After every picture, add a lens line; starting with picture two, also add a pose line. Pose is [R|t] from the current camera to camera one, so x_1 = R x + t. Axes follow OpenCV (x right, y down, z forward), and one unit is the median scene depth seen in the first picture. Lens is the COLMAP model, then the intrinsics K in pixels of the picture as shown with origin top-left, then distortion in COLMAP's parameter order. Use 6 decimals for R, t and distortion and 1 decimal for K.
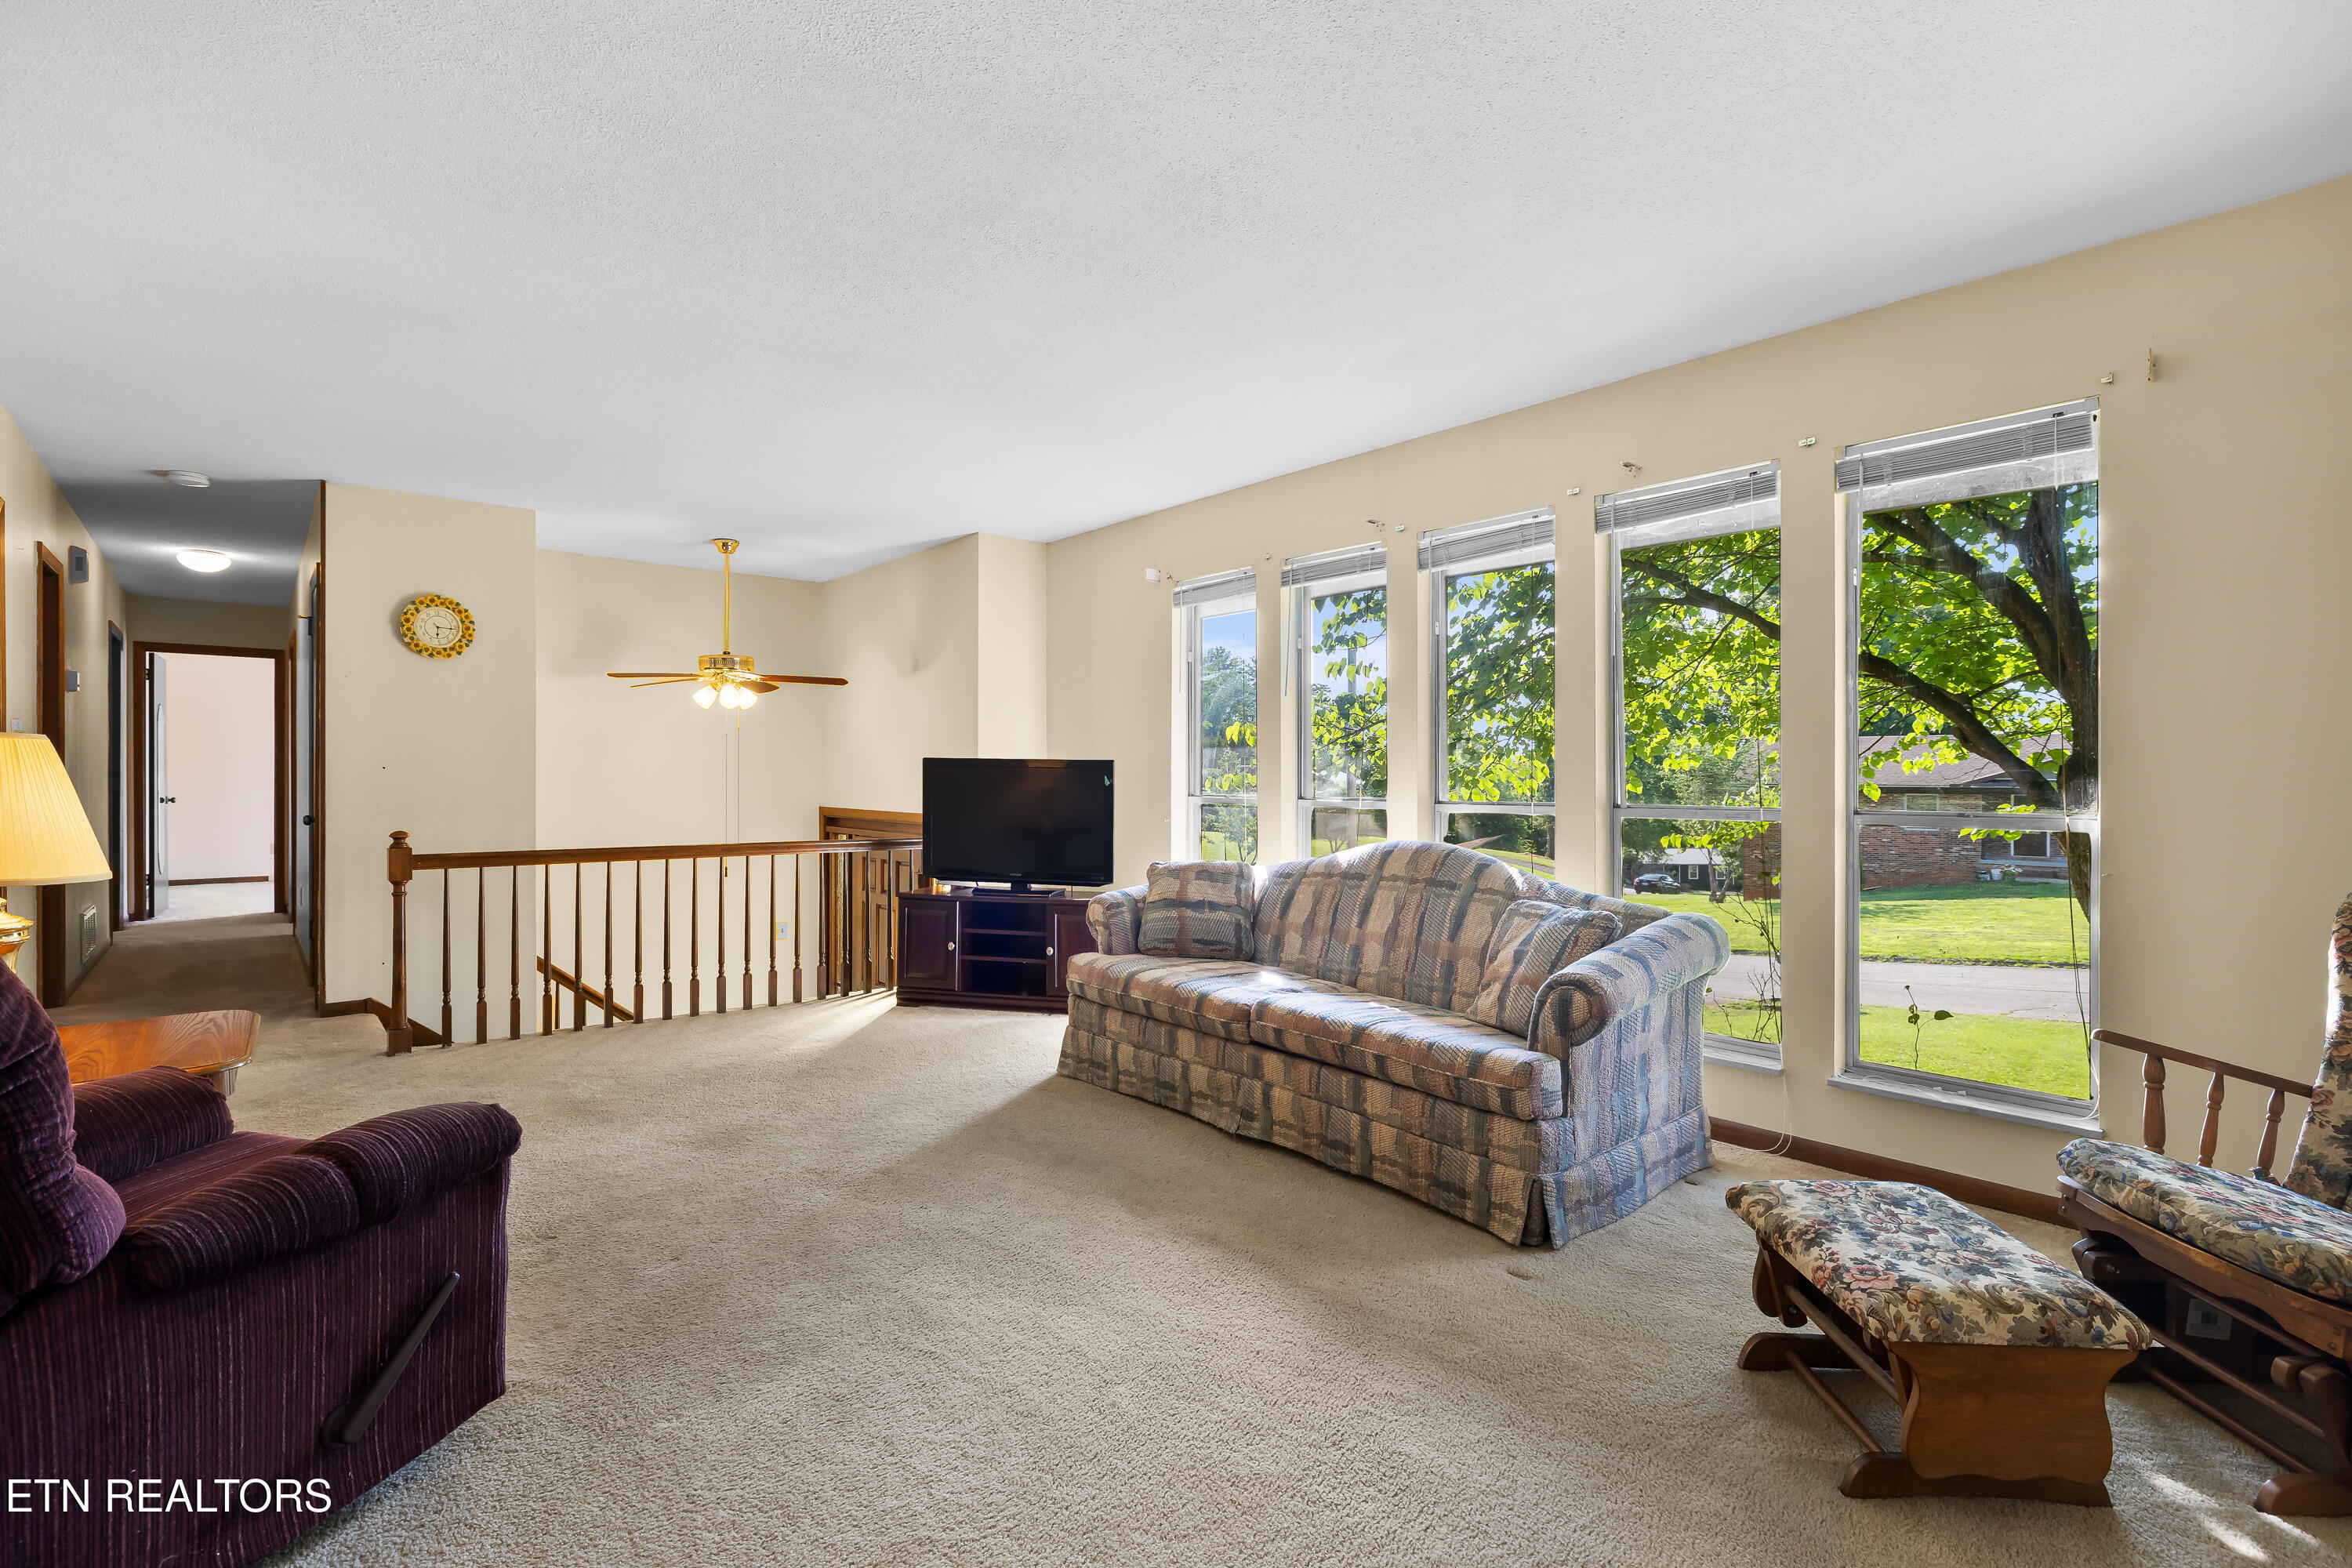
lens RADIAL K [[1124.4, 0, 1170.7], [0, 1124.4, 771.8], [0, 0, 1]] dist [-0.002849, -0.000172]
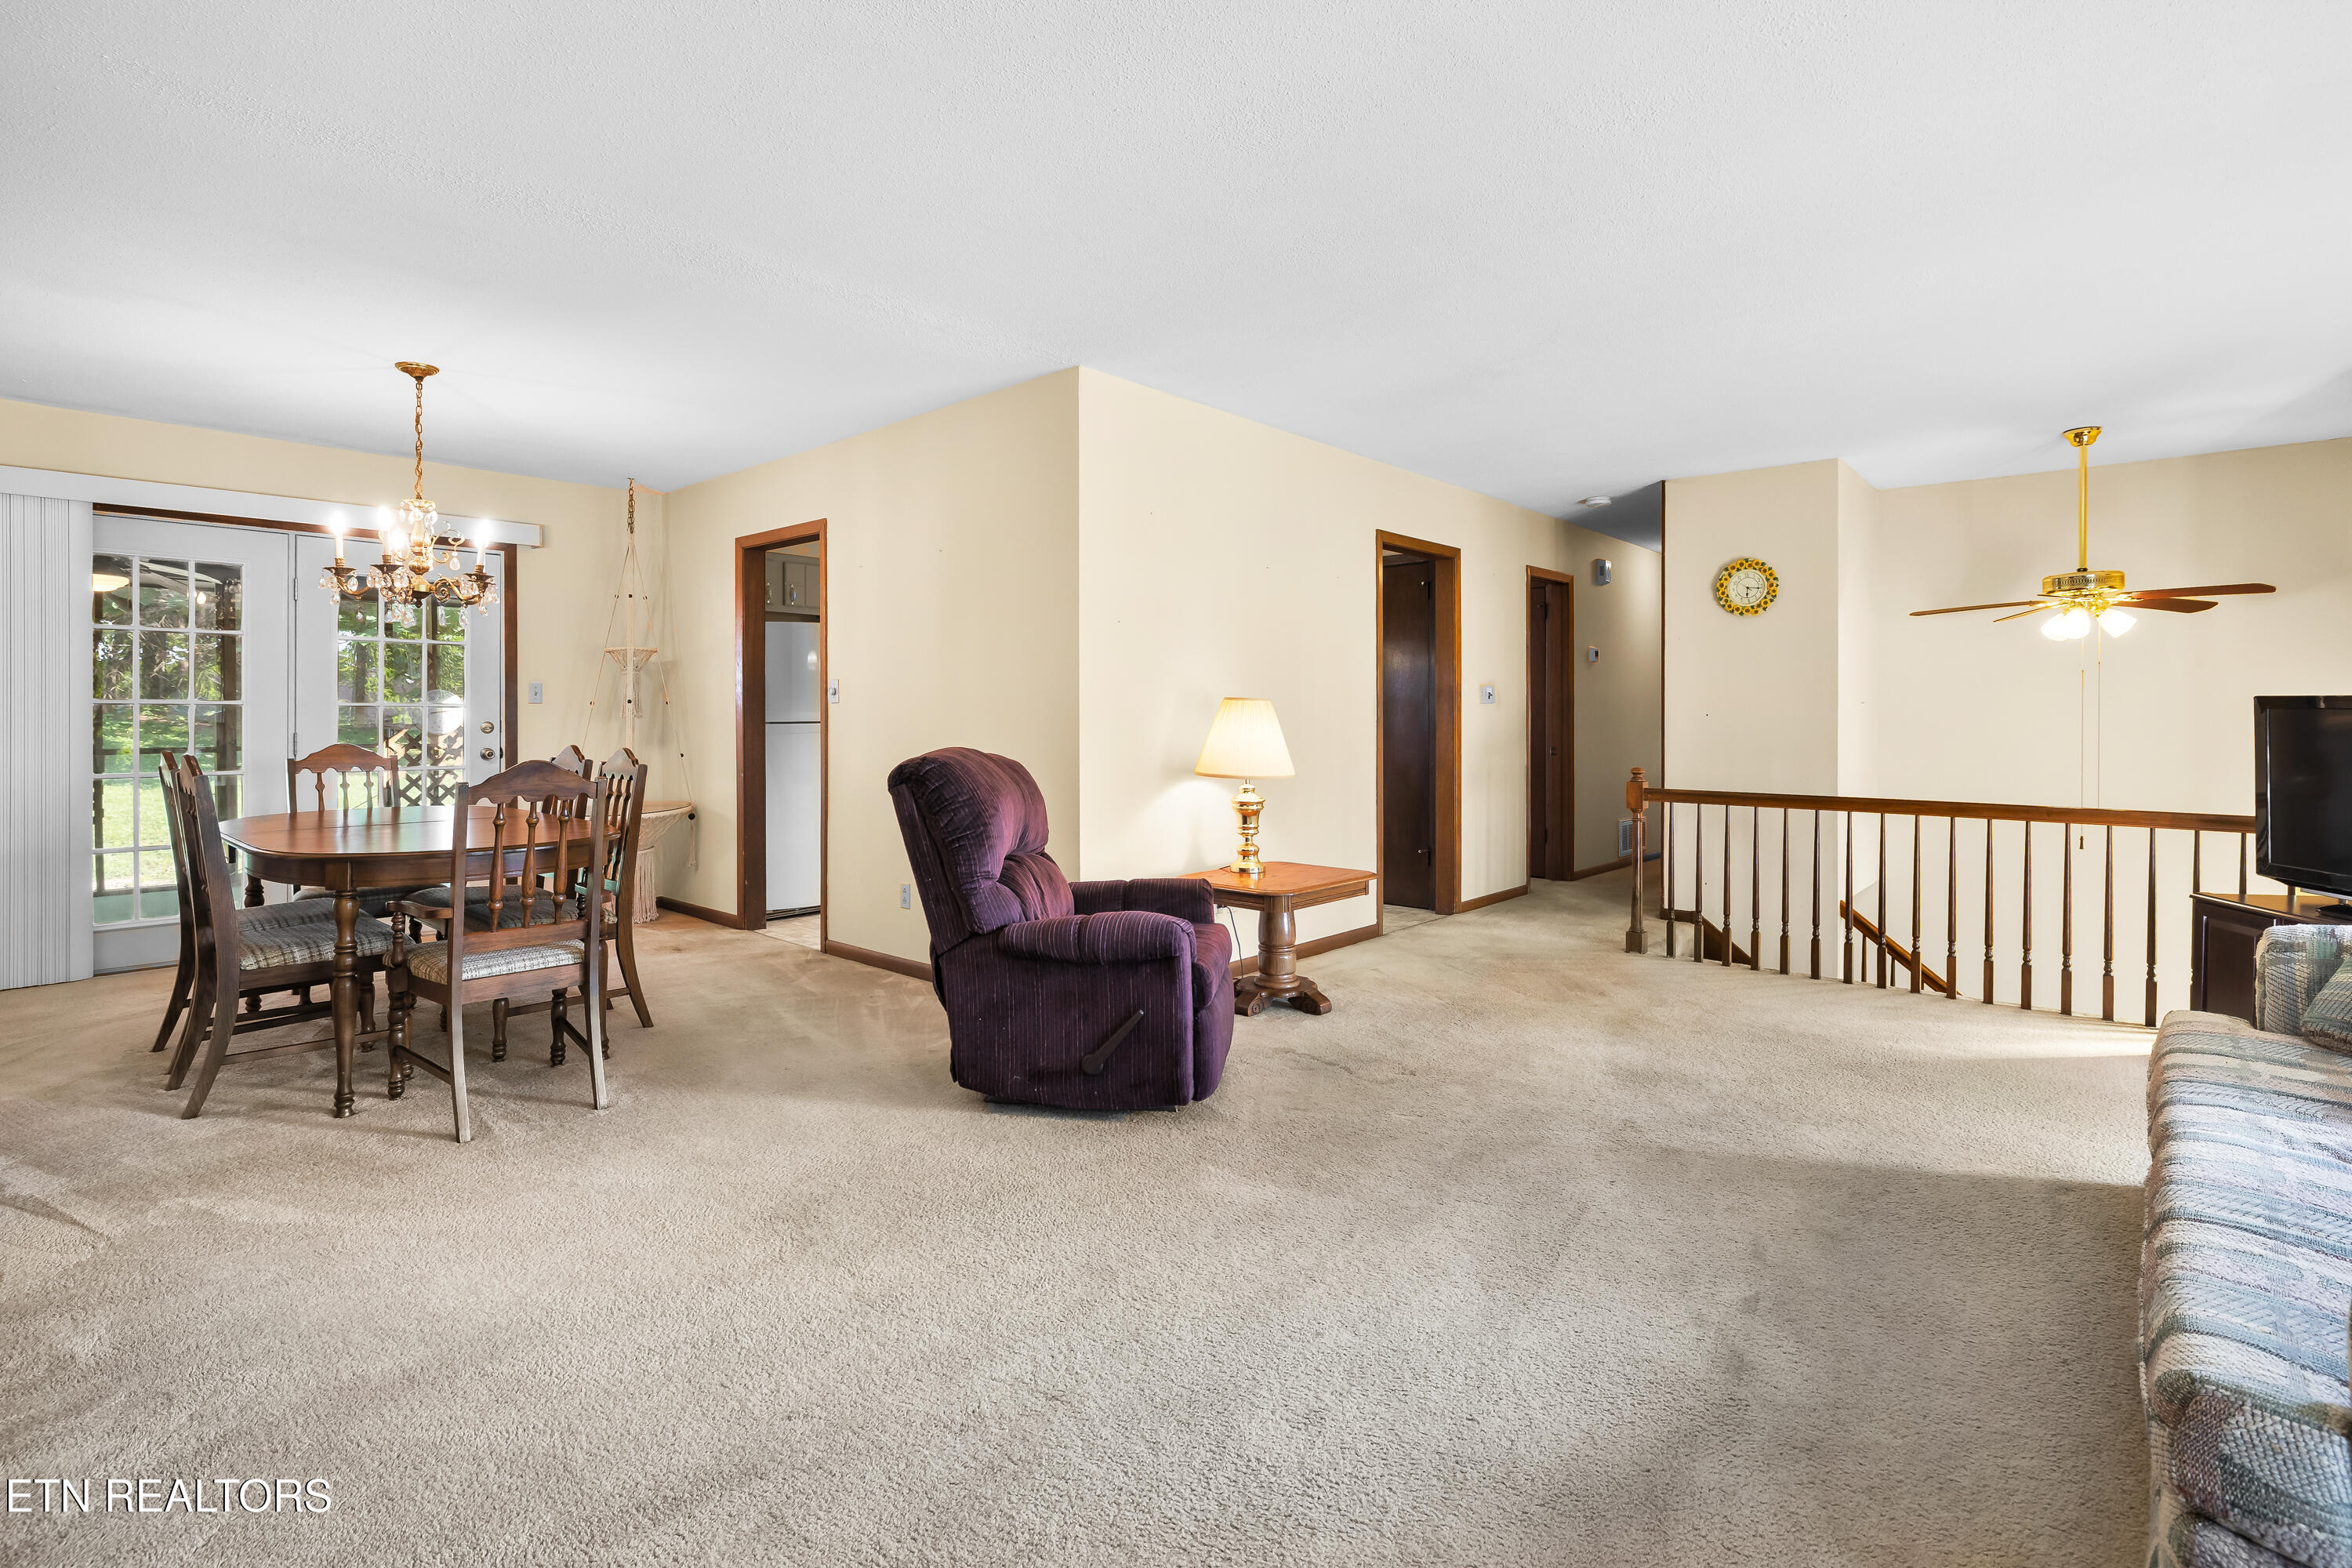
lens RADIAL K [[1124.4, 0, 1166.8], [0, 1124.4, 735.1], [0, 0, 1]] dist [-0.002849, -0.000172]
pose [[0.133158, 0.013256, -0.991006, 0.364004], [0.001060, 0.999908, 0.013517, 0.000853], [0.991094, -0.002850, 0.133132, 0.282092]]
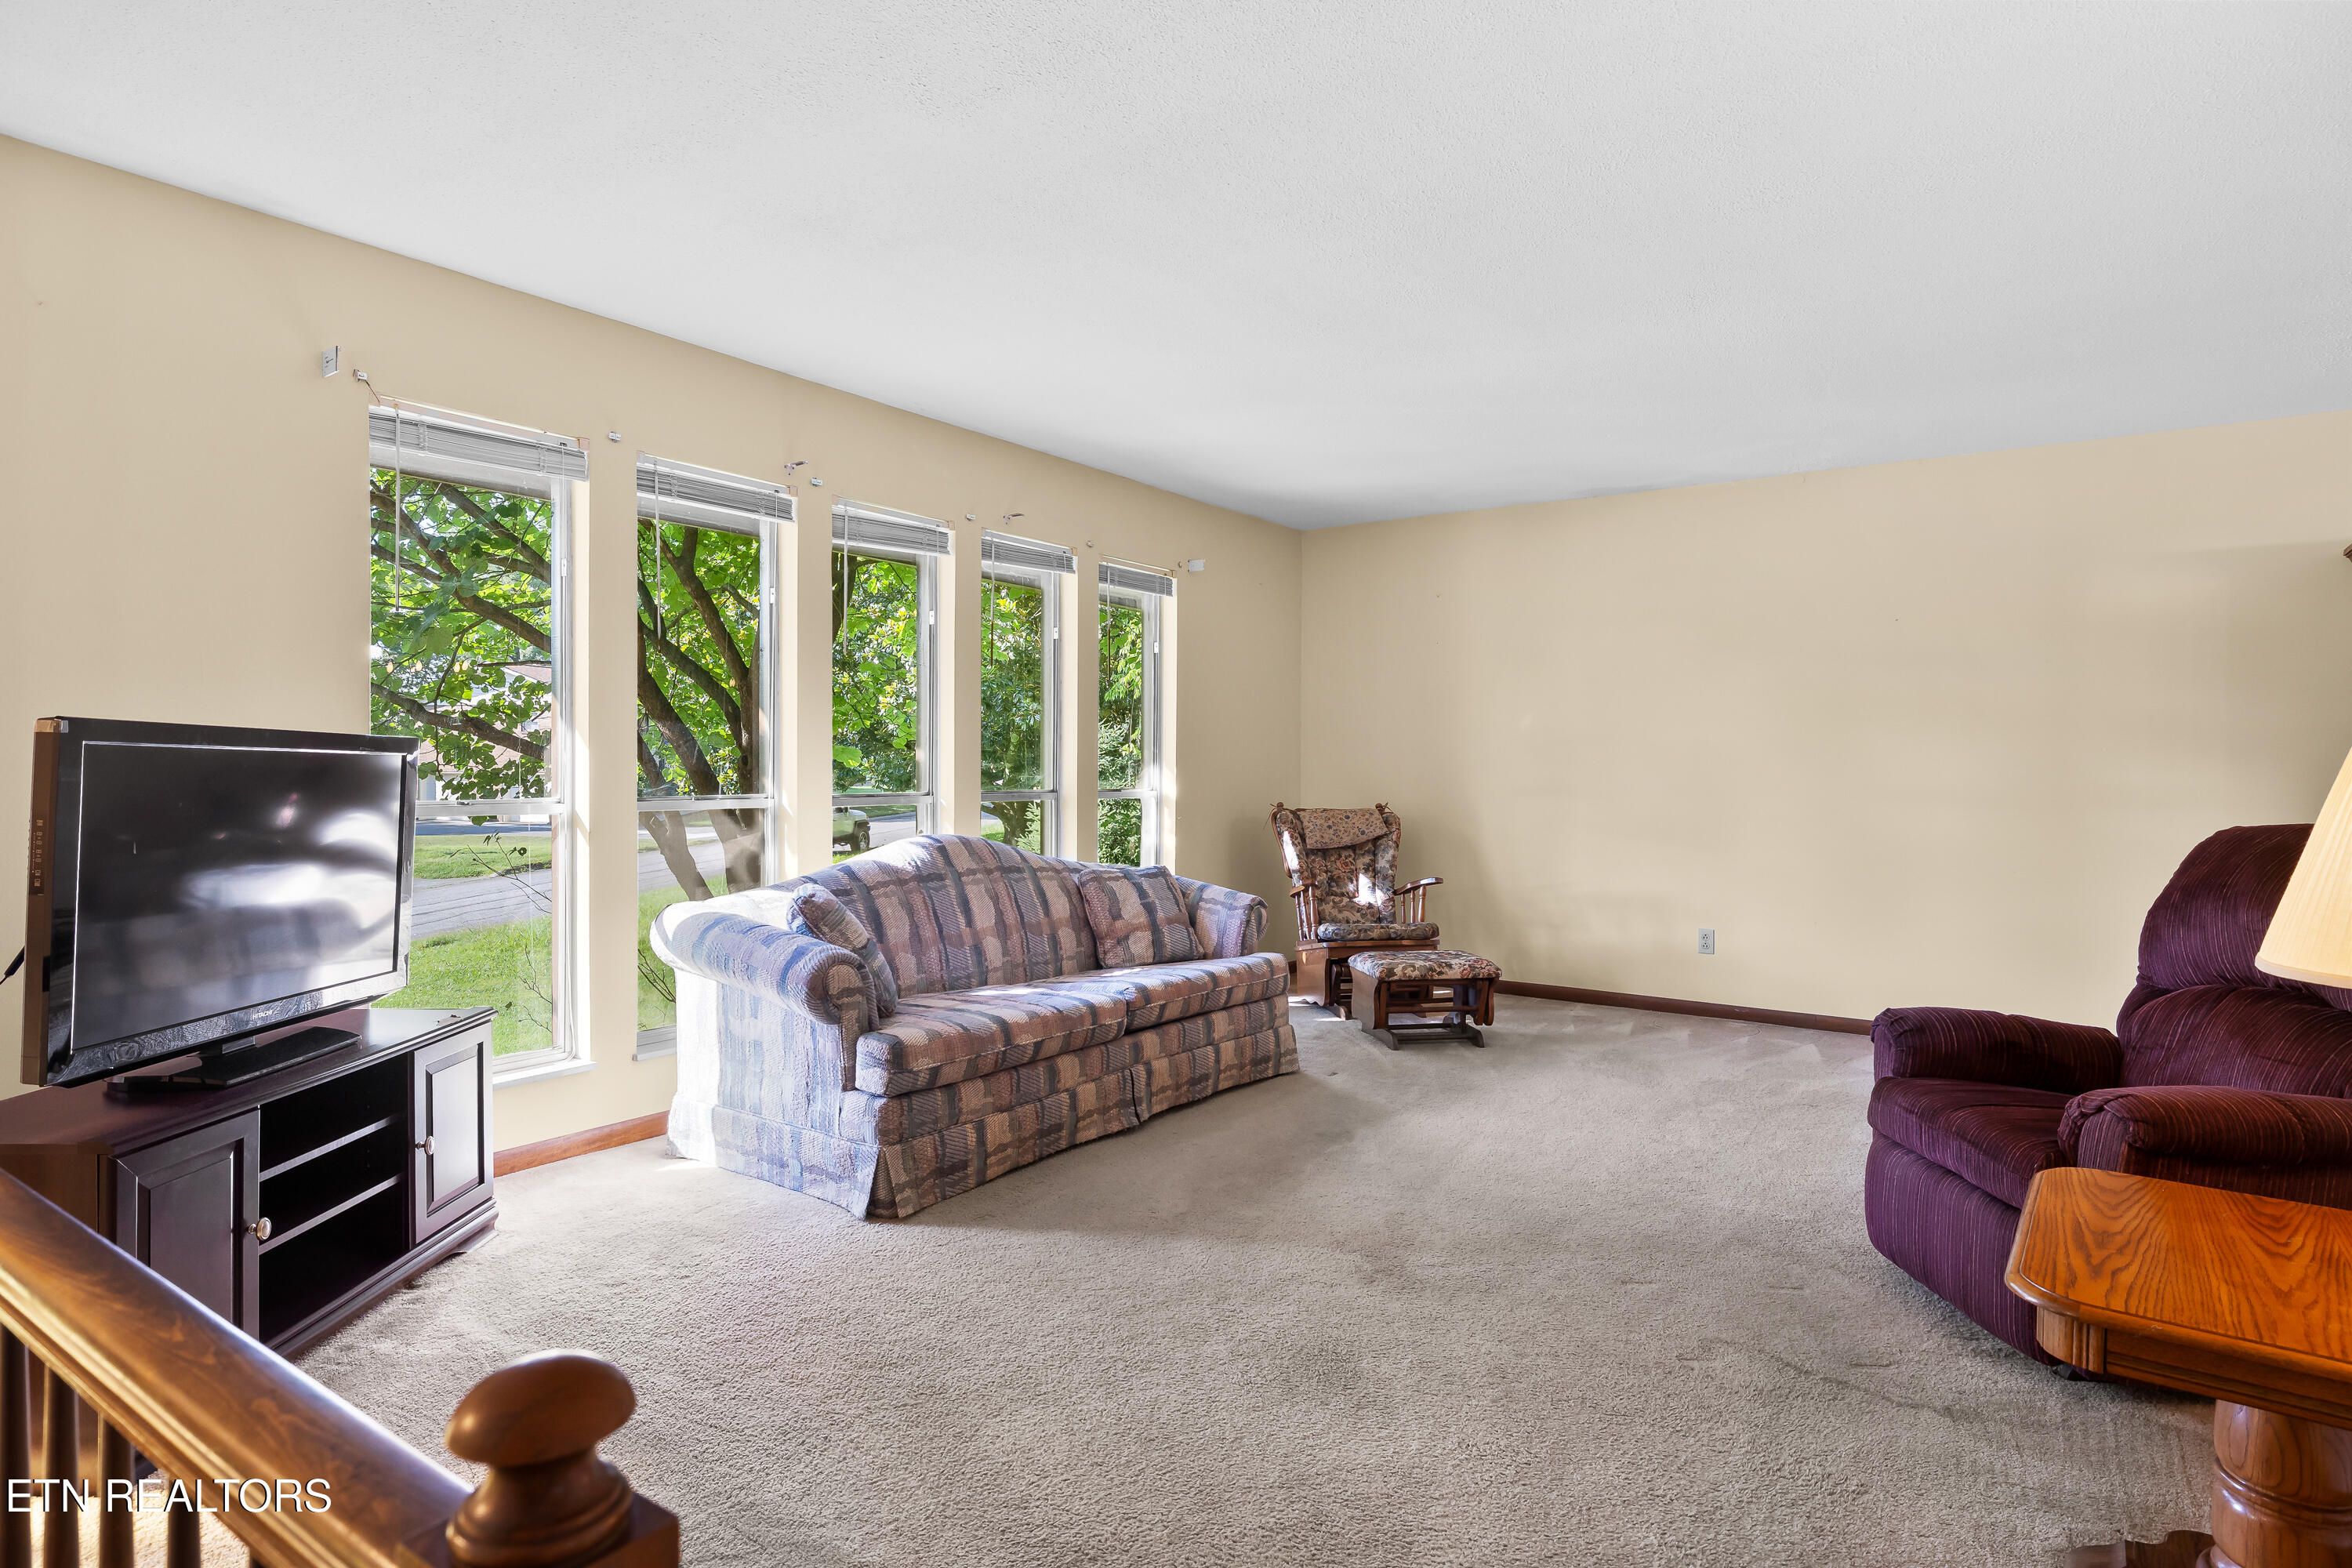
lens RADIAL K [[1277.0, 0, 1172.7], [0, 1277.0, 779.3], [0, 0, 1]] dist [-0.003693, -0.000529]
pose [[-0.265838, -0.014143, 0.963914, -0.690102], [-0.009599, 0.999882, 0.012024, -0.001158], [-0.963970, -0.006056, -0.265942, 0.838183]]
